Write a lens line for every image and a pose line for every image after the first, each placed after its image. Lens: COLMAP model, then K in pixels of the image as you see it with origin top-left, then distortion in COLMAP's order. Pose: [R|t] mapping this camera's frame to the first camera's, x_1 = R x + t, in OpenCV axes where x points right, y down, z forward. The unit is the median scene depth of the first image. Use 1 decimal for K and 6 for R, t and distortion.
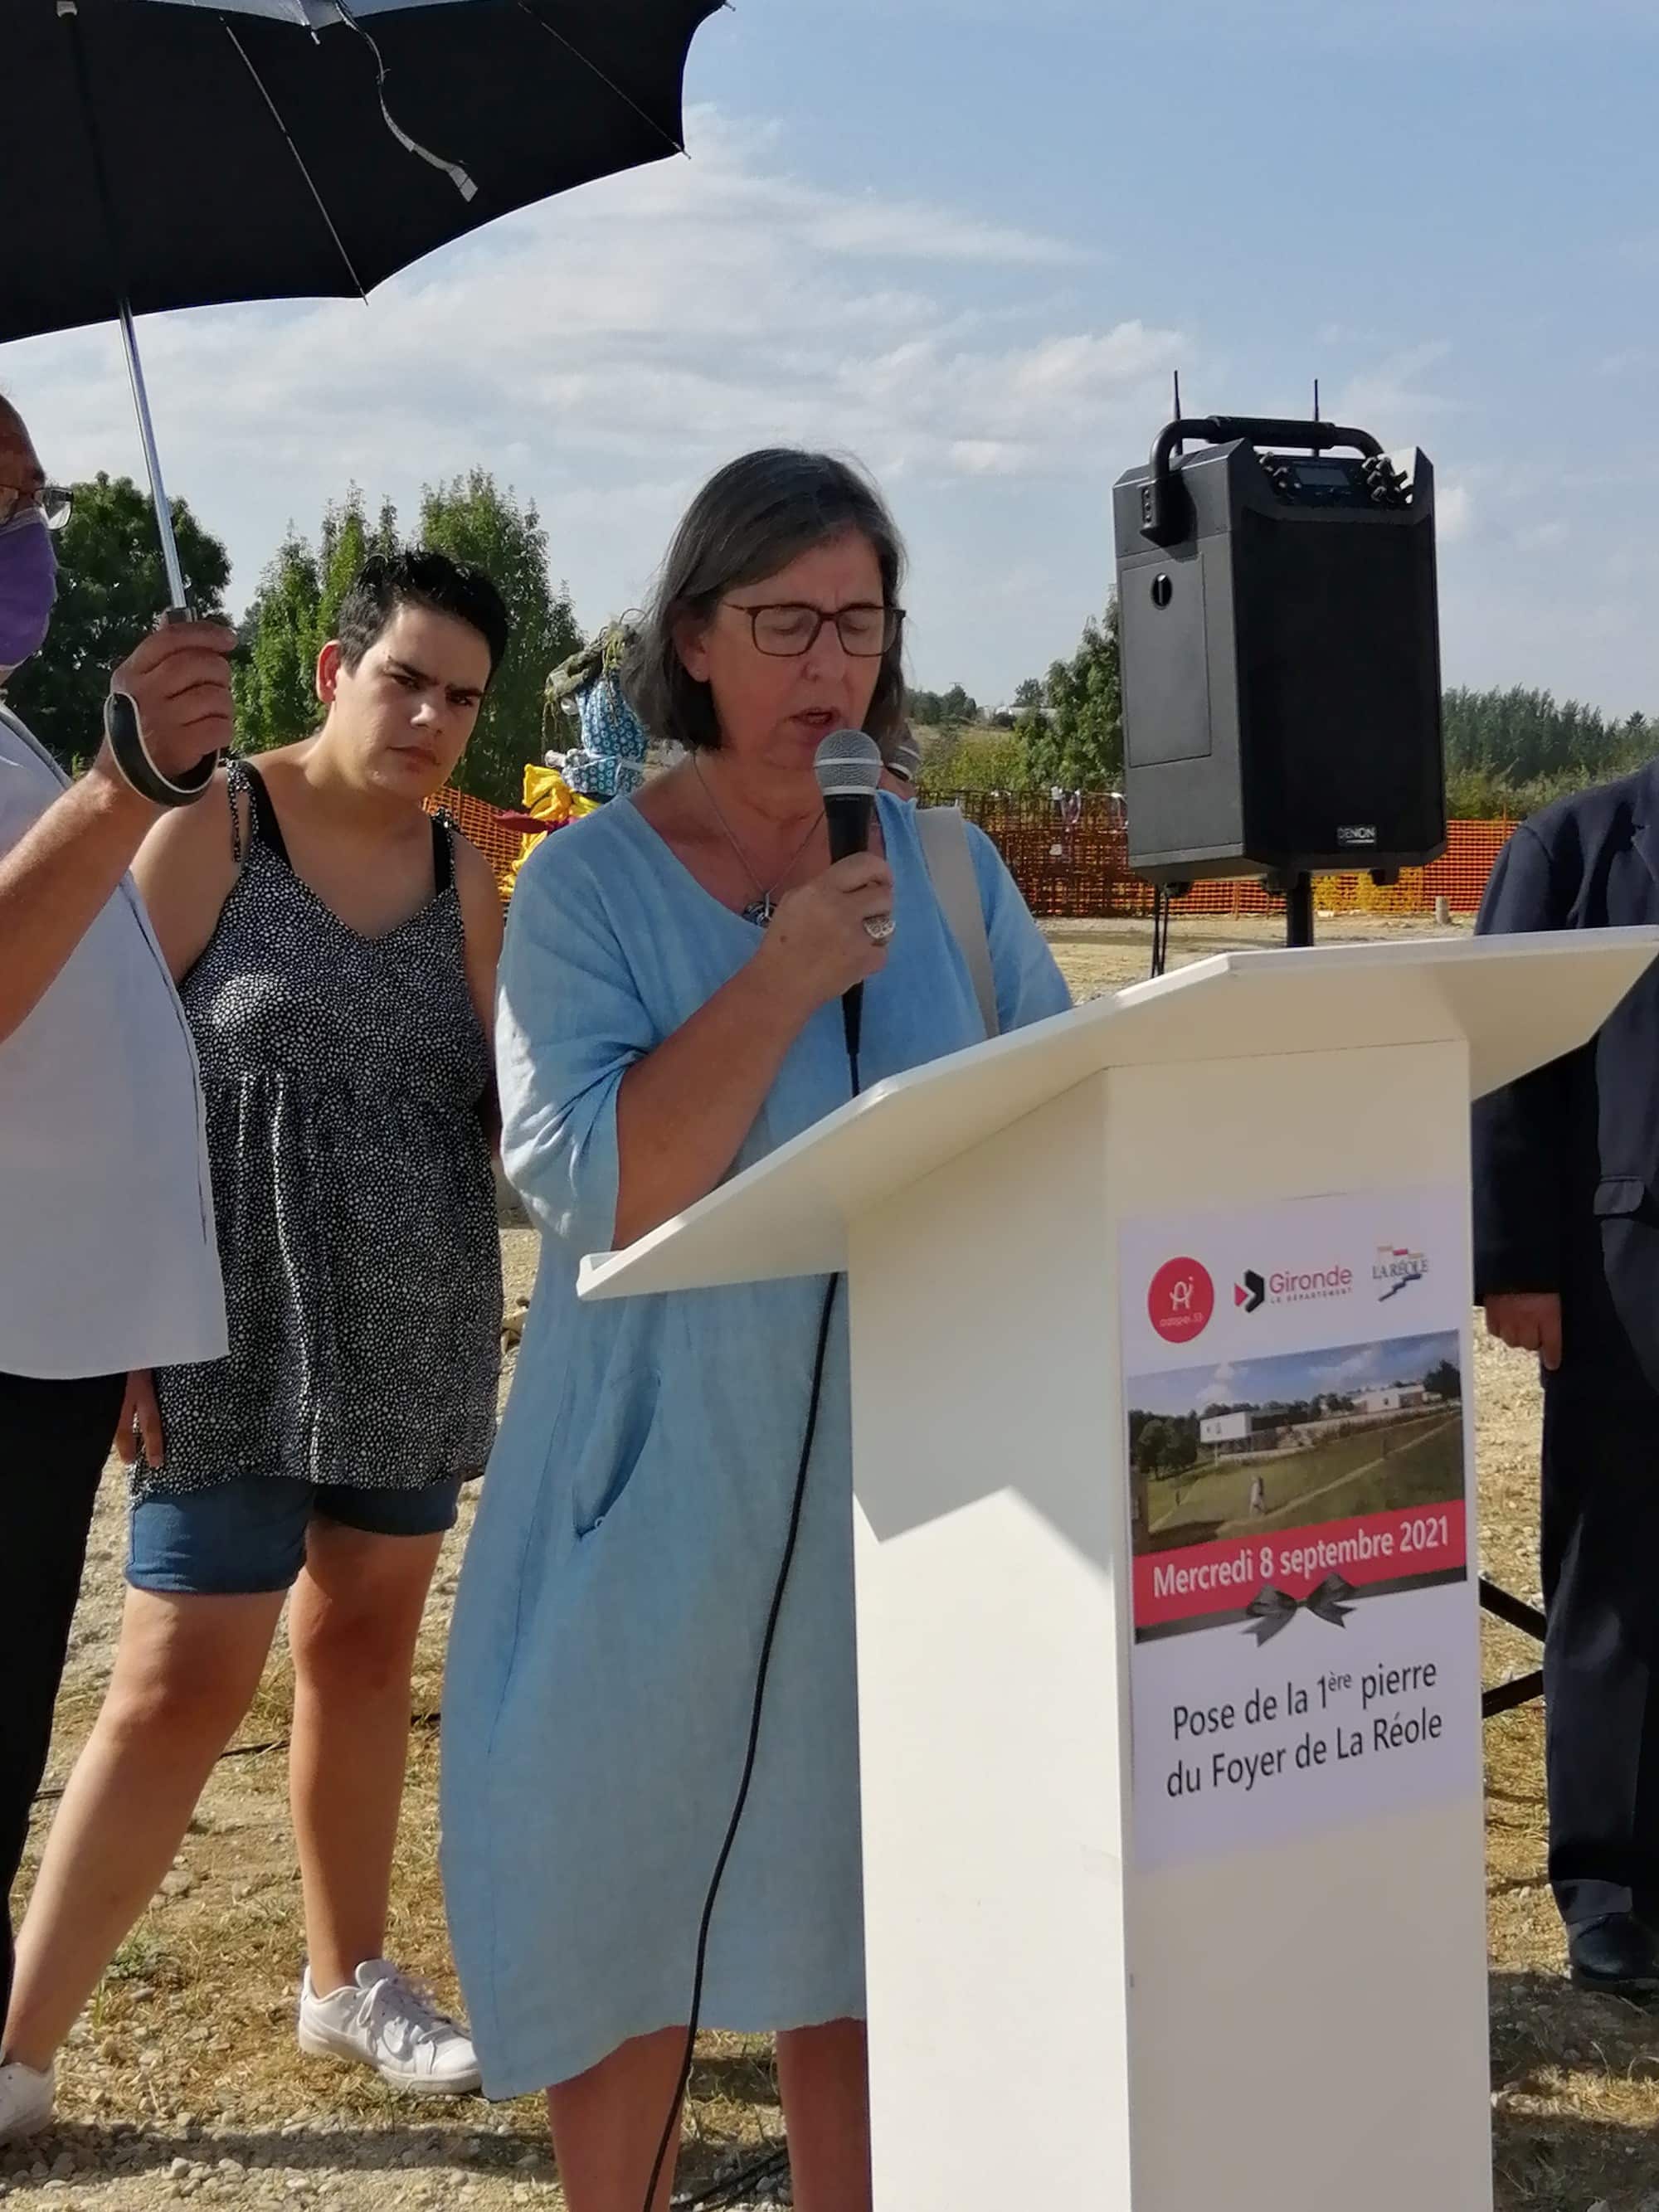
lens RADIAL K [[3559.2, 0, 829.5], [0, 3559.2, 1106.0], [0, 0, 1]] dist [0.109877, -0.231421]
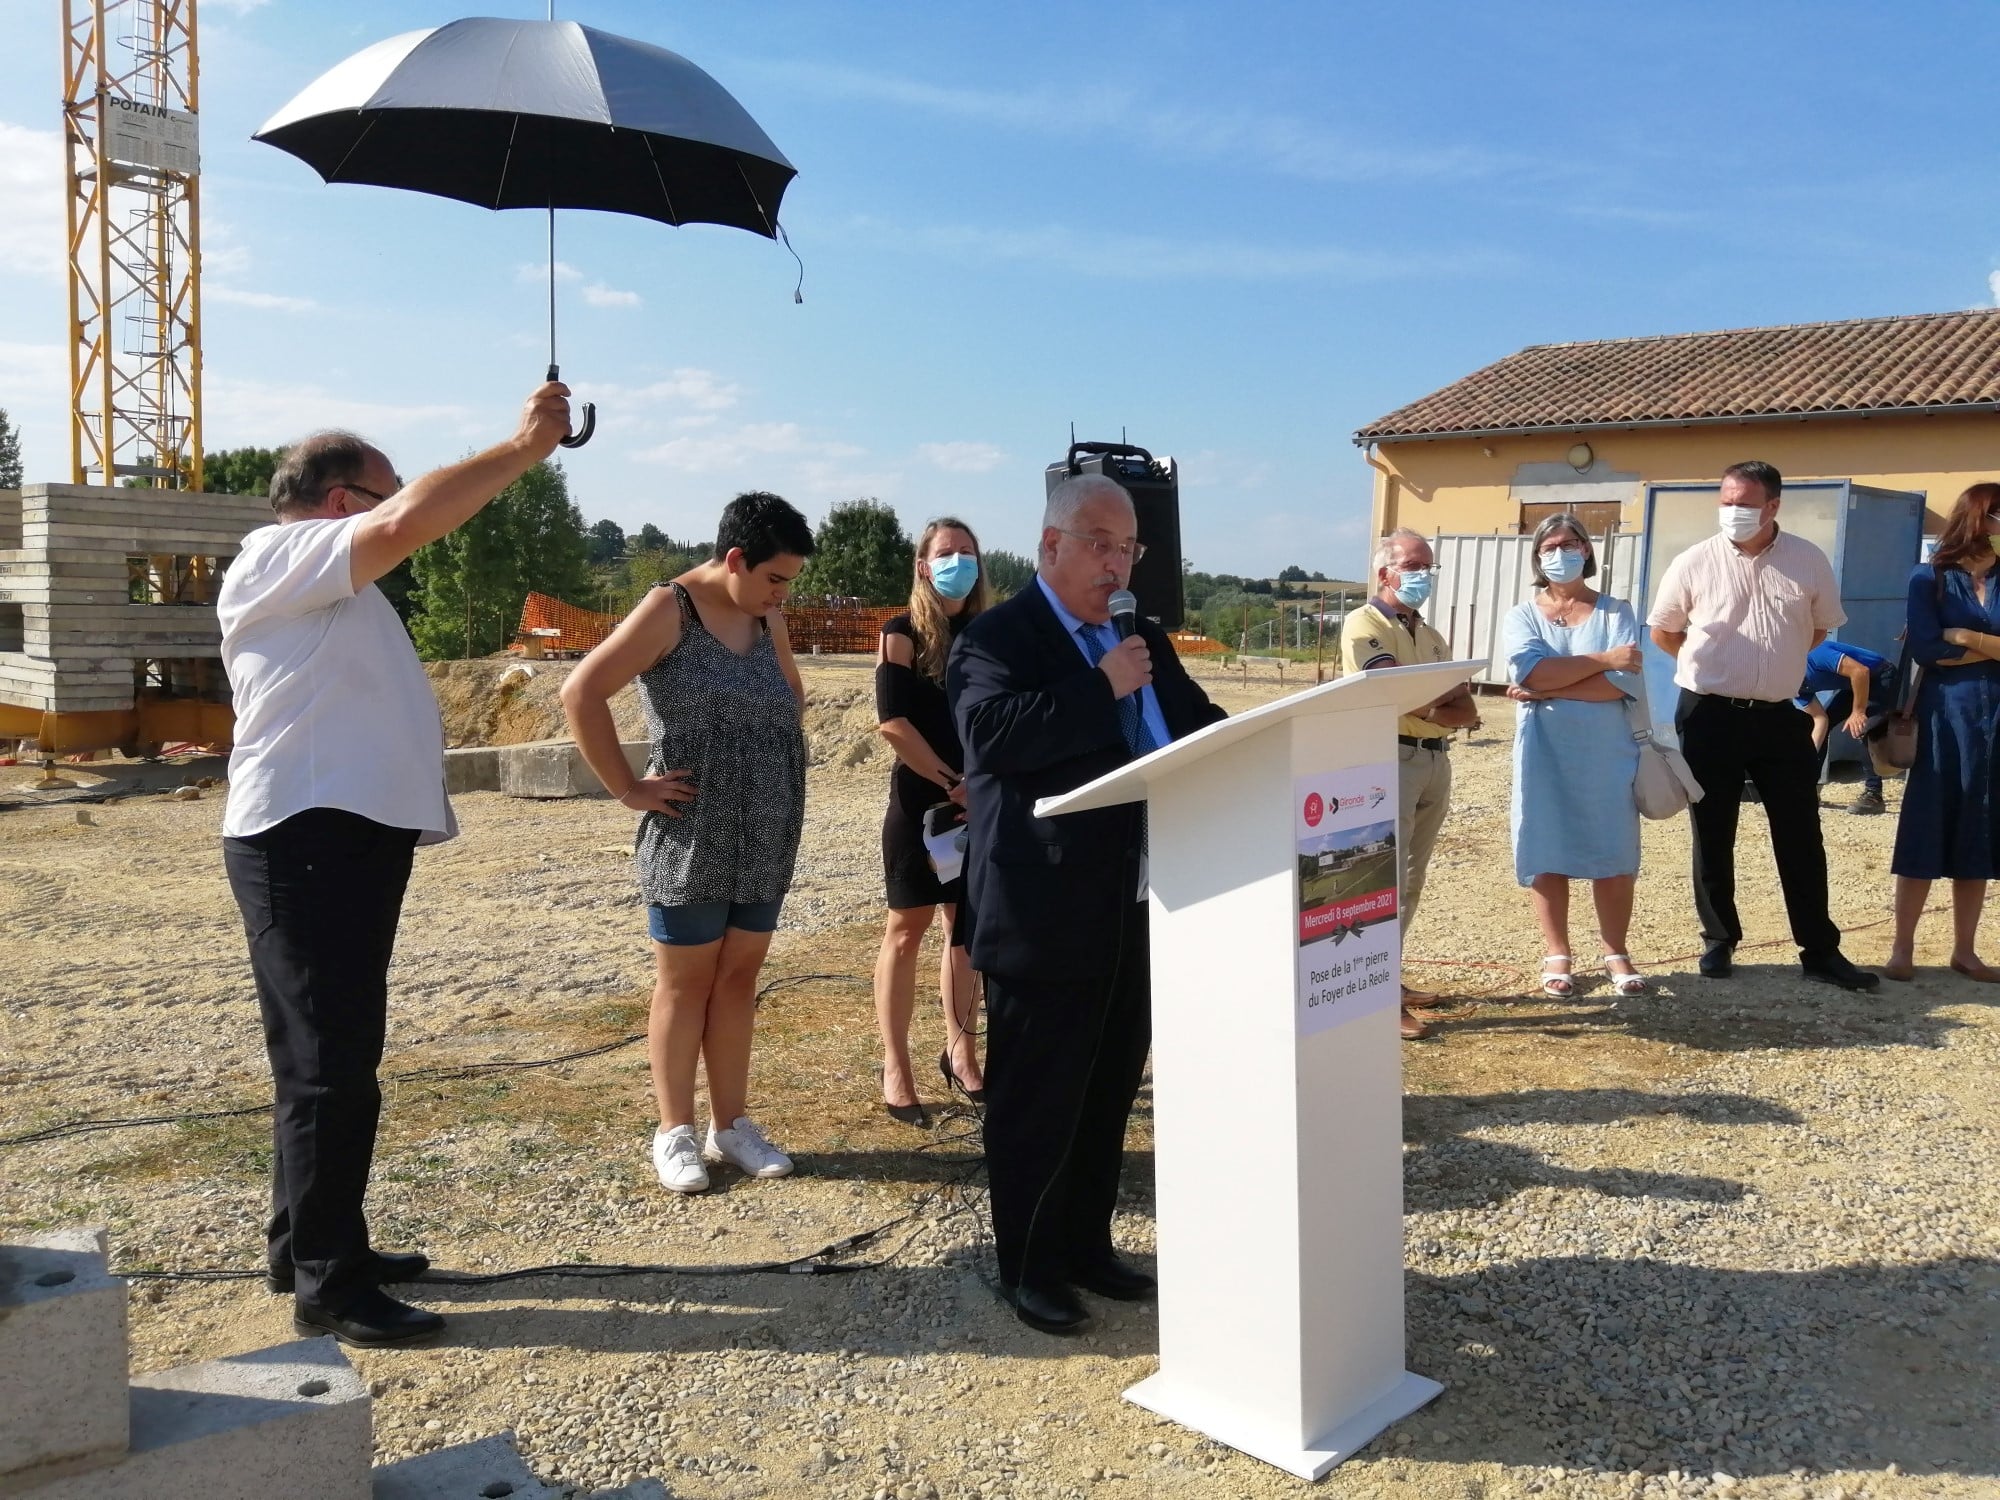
lens RADIAL K [[1616.9, 0, 1015.4], [0, 1616.9, 745.9], [0, 0, 1]] dist [0.072092, -0.134566]
pose [[0.979378, -0.019127, 0.201129, -0.323011], [0.018110, 0.999812, 0.006894, -0.001938], [-0.201223, -0.003110, 0.979541, -0.071176]]
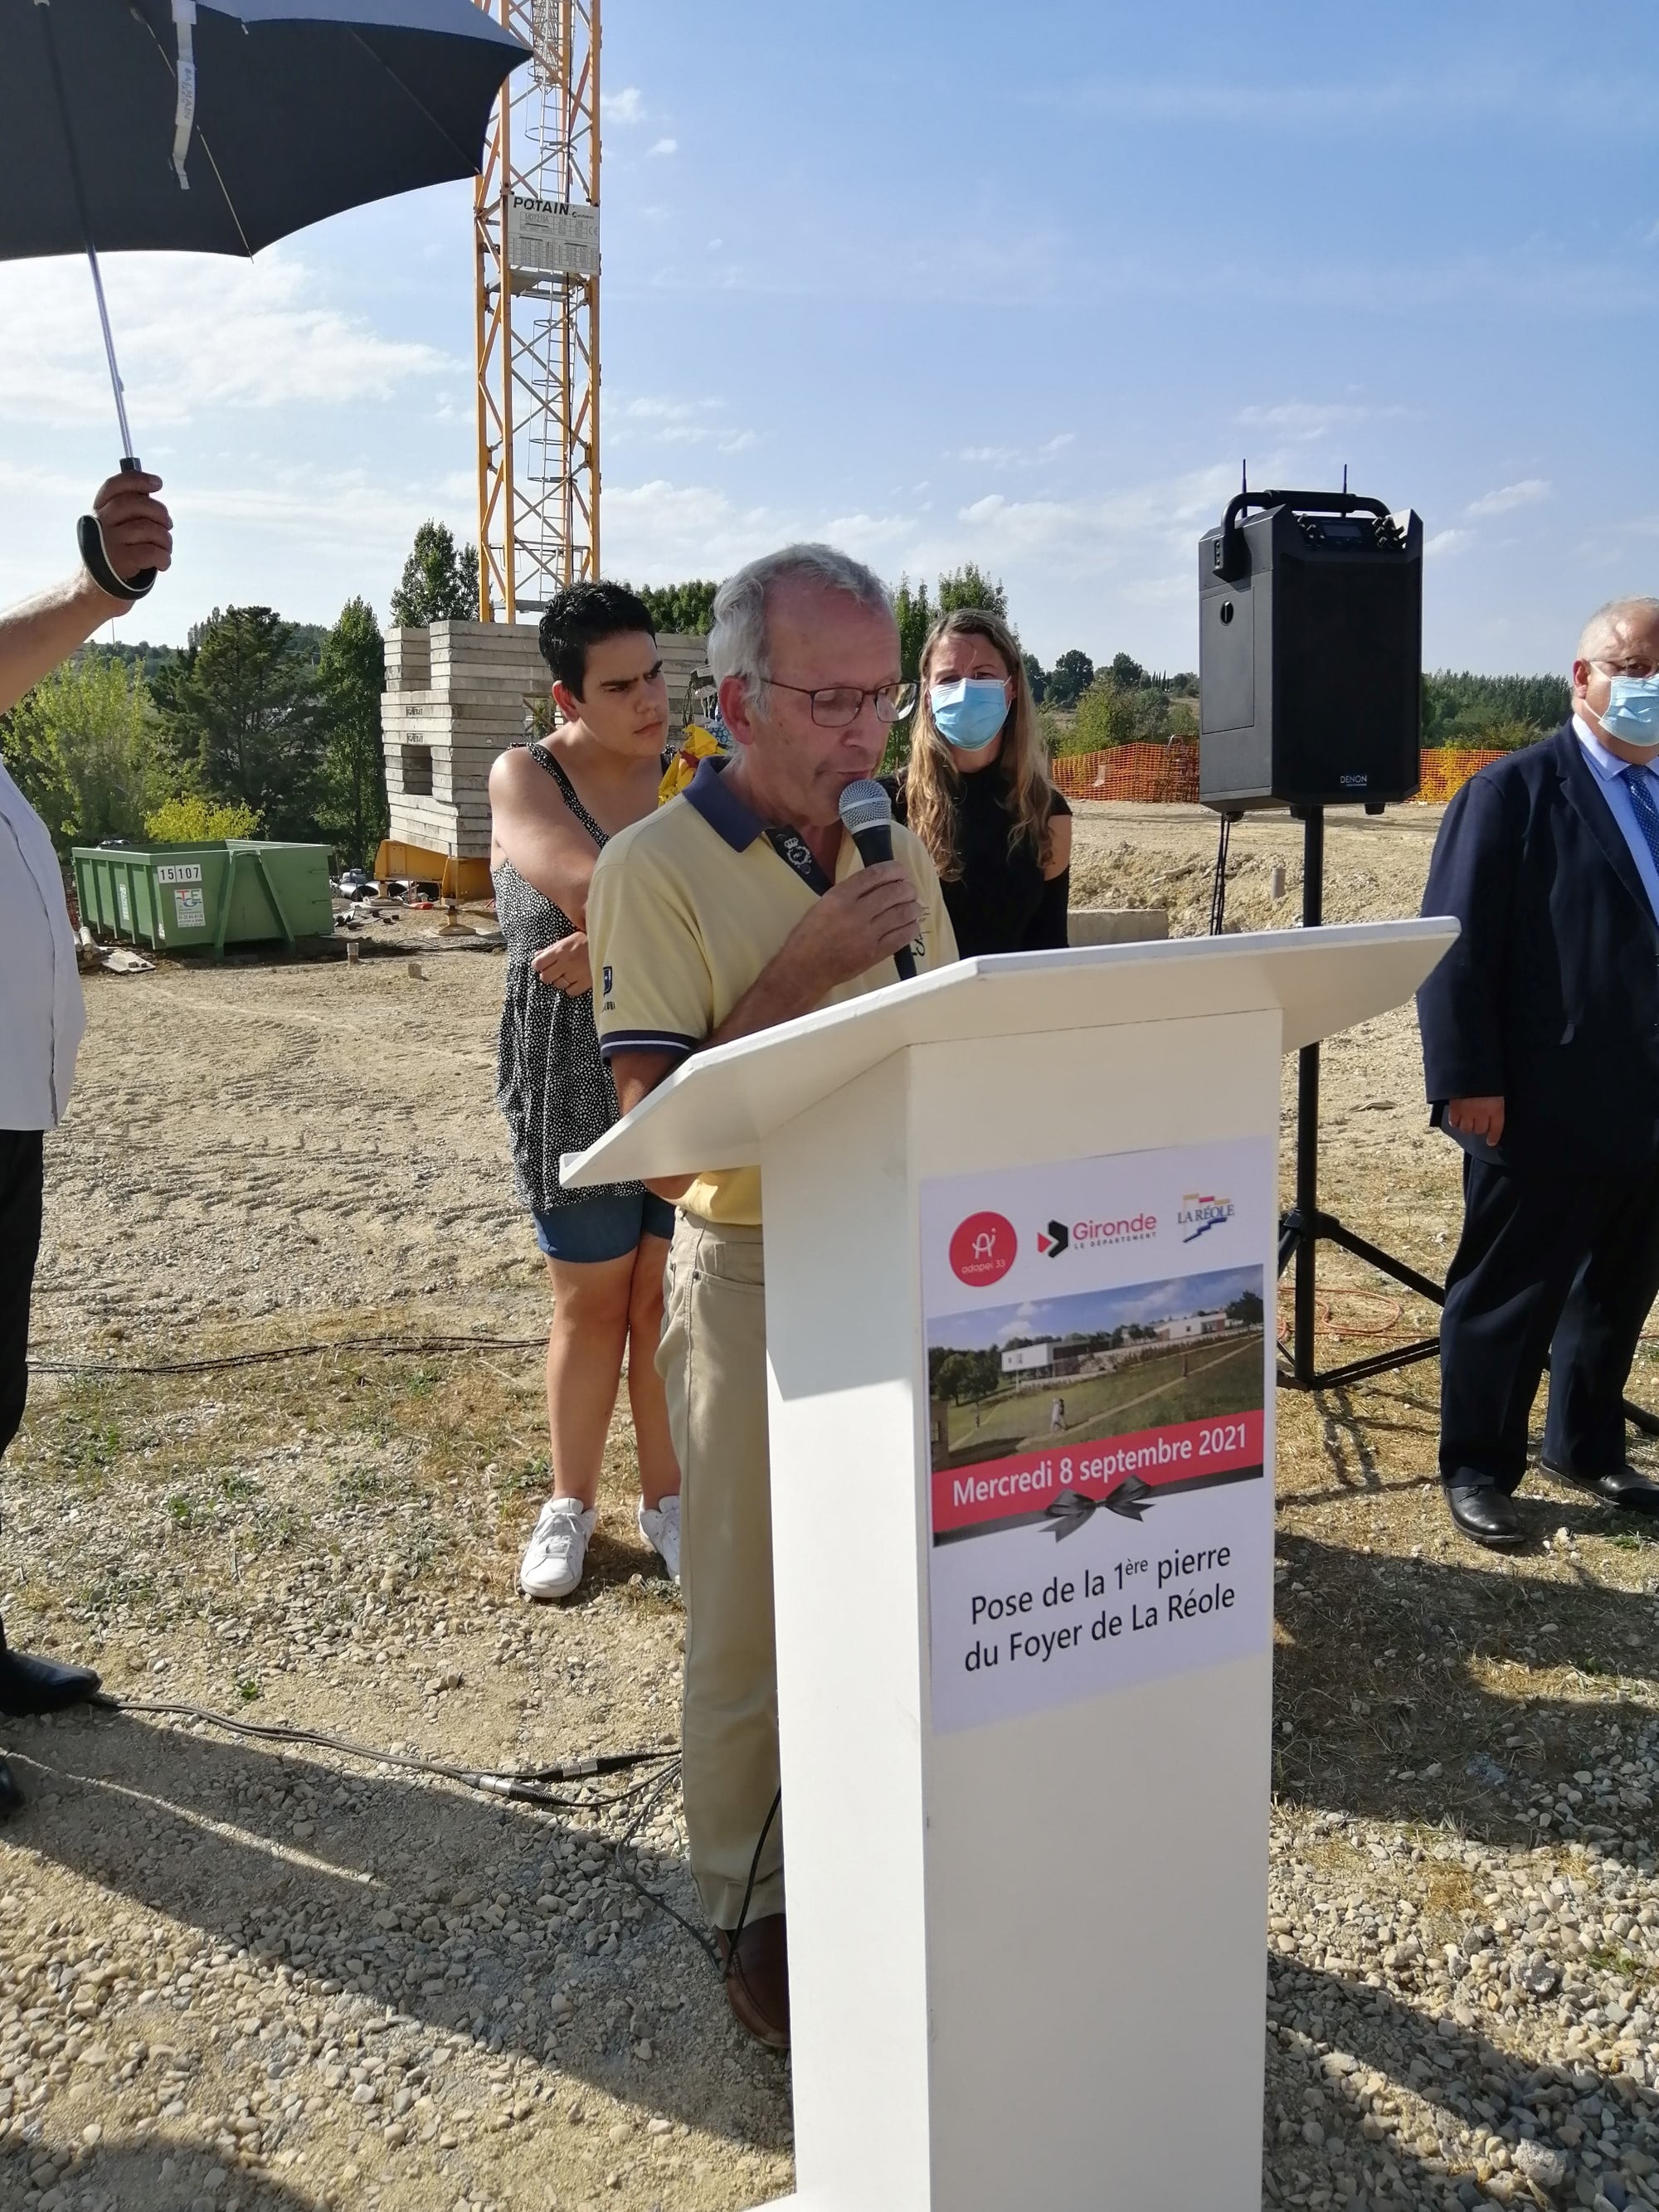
lens RADIAL K [[1771.1, 0, 822.3], [0, 1771.1, 1110.7], [0, 0, 1]] dist [0.126064, -0.251756]
pose [[0.982864, 0.035997, -0.180784, 0.142648], [-0.014211, 0.992625, 0.120389, -0.052704], [0.183784, -0.115757, 0.976127, 0.438048]]
